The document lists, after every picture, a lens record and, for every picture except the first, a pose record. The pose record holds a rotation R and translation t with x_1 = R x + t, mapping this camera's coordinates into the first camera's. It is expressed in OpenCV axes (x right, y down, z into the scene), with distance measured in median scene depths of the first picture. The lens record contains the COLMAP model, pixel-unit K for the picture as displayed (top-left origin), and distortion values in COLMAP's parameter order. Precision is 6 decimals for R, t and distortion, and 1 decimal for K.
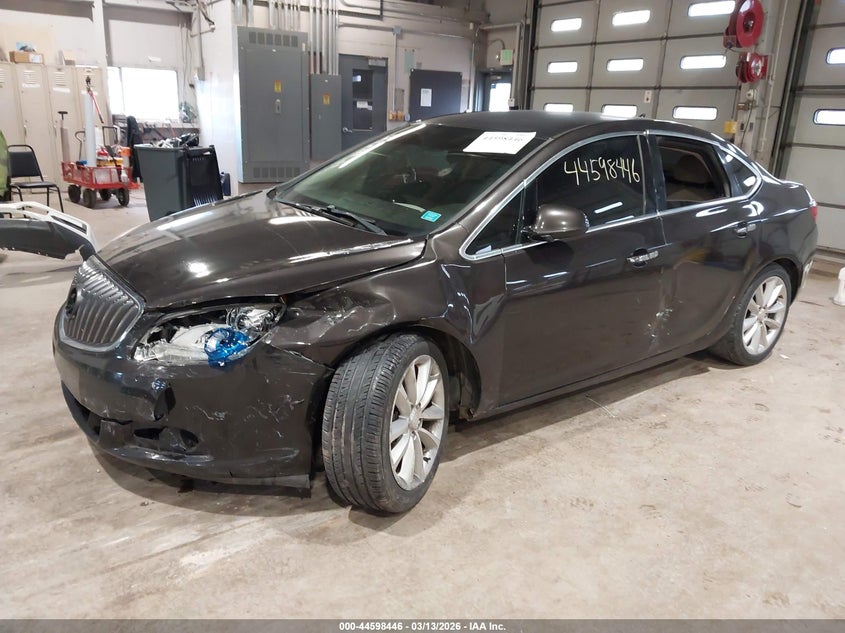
lens RADIAL K [[642.6, 0, 420.3], [0, 642.6, 313.0], [0, 0, 1]] dist [-0.000236, -0.006335]
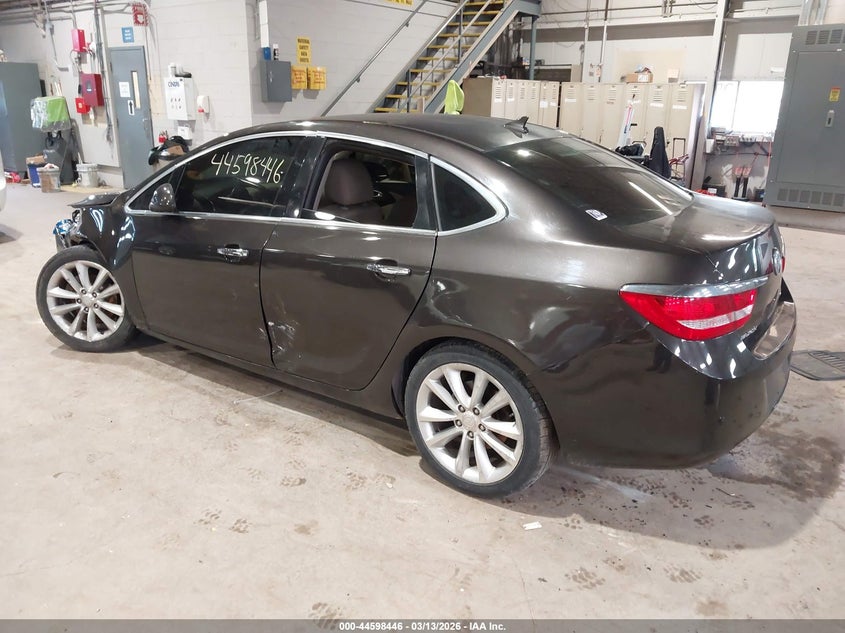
lens RADIAL K [[642.6, 0, 421.7], [0, 642.6, 317.8], [0, 0, 1]] dist [-0.000236, -0.006335]
pose [[0.345475, 0.270684, -0.898542, 1.326409], [-0.288038, 0.941865, 0.172989, -0.239959], [0.893130, 0.199051, 0.403358, 0.835394]]
